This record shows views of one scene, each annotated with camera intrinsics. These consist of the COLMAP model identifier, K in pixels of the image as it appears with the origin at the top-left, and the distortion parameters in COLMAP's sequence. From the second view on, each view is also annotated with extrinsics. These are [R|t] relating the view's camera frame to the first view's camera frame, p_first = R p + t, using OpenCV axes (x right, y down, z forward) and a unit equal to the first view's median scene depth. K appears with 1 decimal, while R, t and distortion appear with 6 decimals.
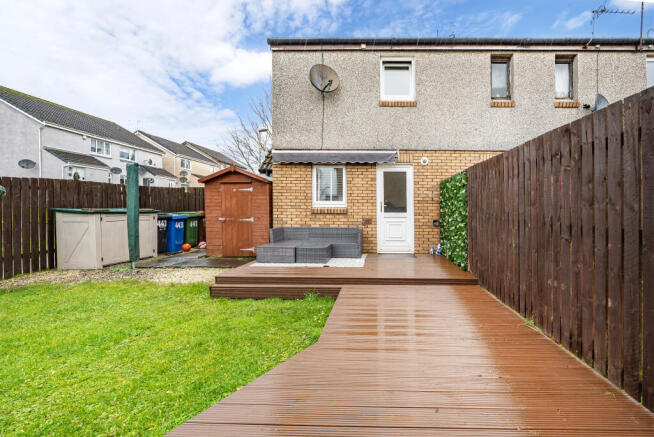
lens RADIAL K [[289.6, 0, 328.4], [0, 289.6, 209.6], [0, 0, 1]] dist [-0.001879, -0.000243]
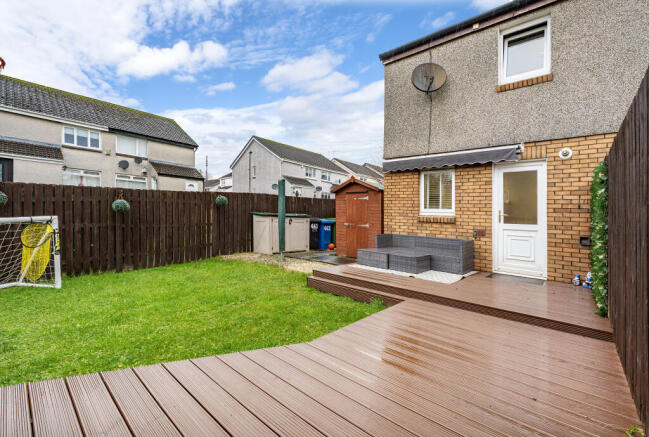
lens RADIAL K [[261.2, 0, 329.4], [0, 261.2, 219.5], [0, 0, 1]] dist [-0.001984, -0.000237]
pose [[0.812886, 0.032973, -0.581489, 0.218742], [-0.036319, 0.999323, 0.005895, 0.012130], [0.581289, 0.016327, 0.813533, 0.126058]]
